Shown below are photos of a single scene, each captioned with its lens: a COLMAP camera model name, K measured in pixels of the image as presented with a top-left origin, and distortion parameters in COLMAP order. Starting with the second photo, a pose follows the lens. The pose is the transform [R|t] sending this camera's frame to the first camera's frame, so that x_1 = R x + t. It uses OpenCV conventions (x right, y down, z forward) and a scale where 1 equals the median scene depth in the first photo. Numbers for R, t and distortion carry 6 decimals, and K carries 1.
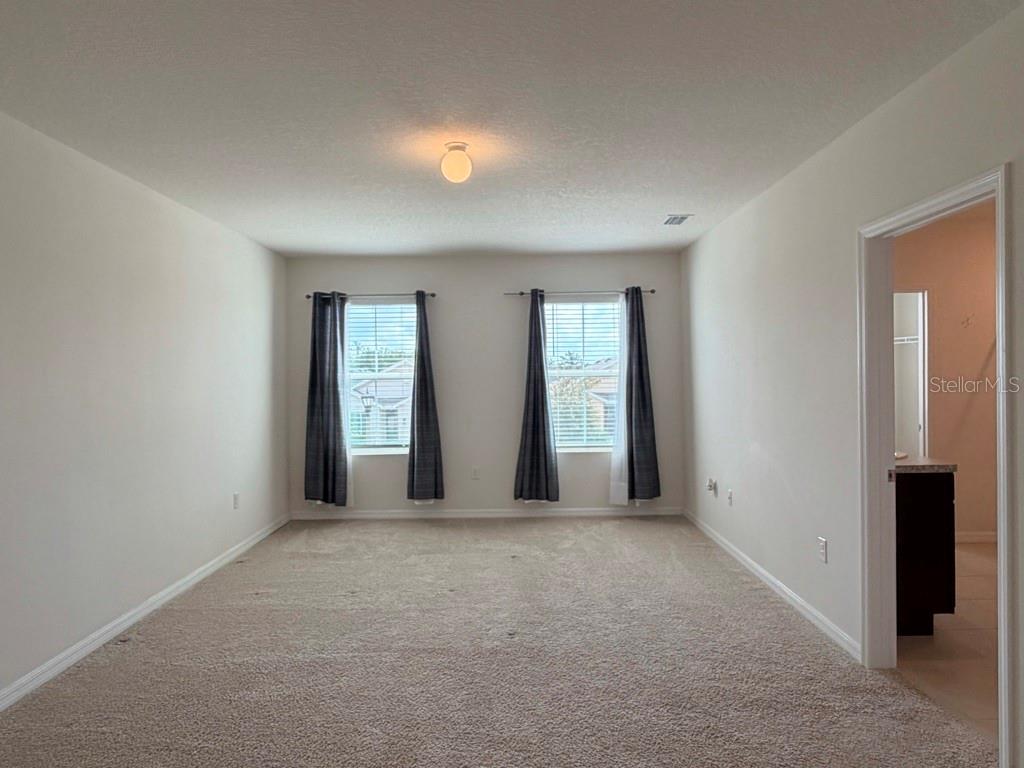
lens RADIAL K [[654.2, 0, 512.0], [0, 654.2, 384.0], [0, 0, 1]] dist [-0.005160, -0.001683]
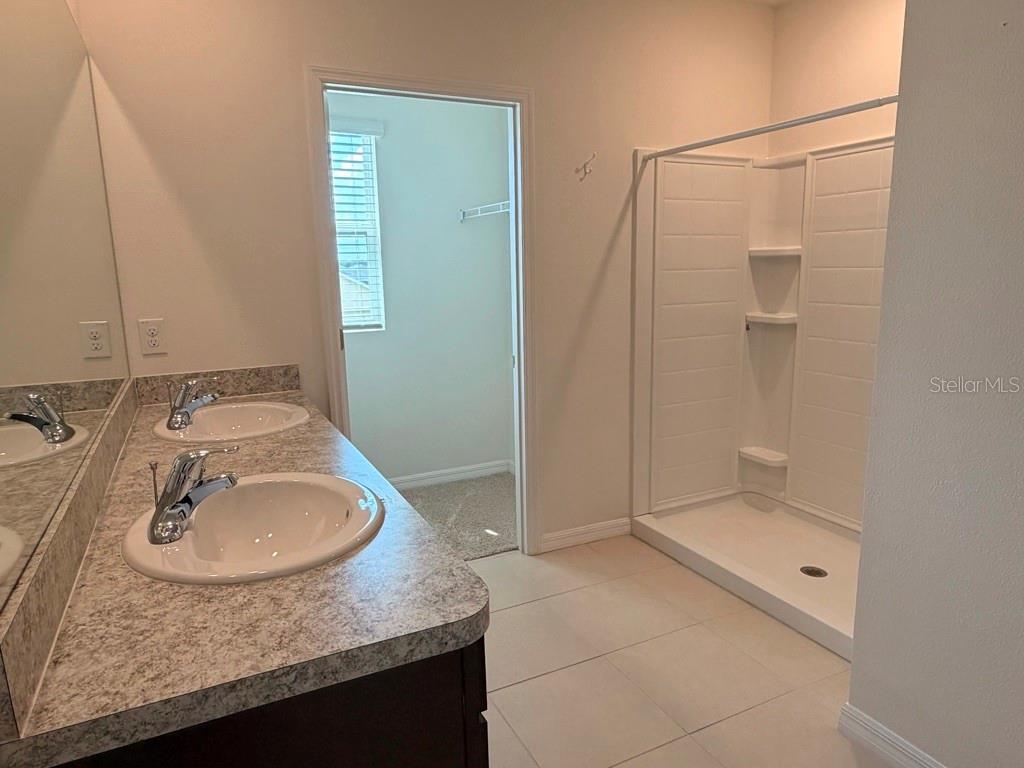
lens RADIAL K [[654.2, 0, 512.0], [0, 654.2, 384.0], [0, 0, 1]] dist [-0.005160, -0.001683]
pose [[0.894870, -0.080377, 0.439030, 0.383948], [0.010554, 0.987187, 0.159221, -0.004167], [-0.446202, -0.137848, 0.884252, 0.510063]]
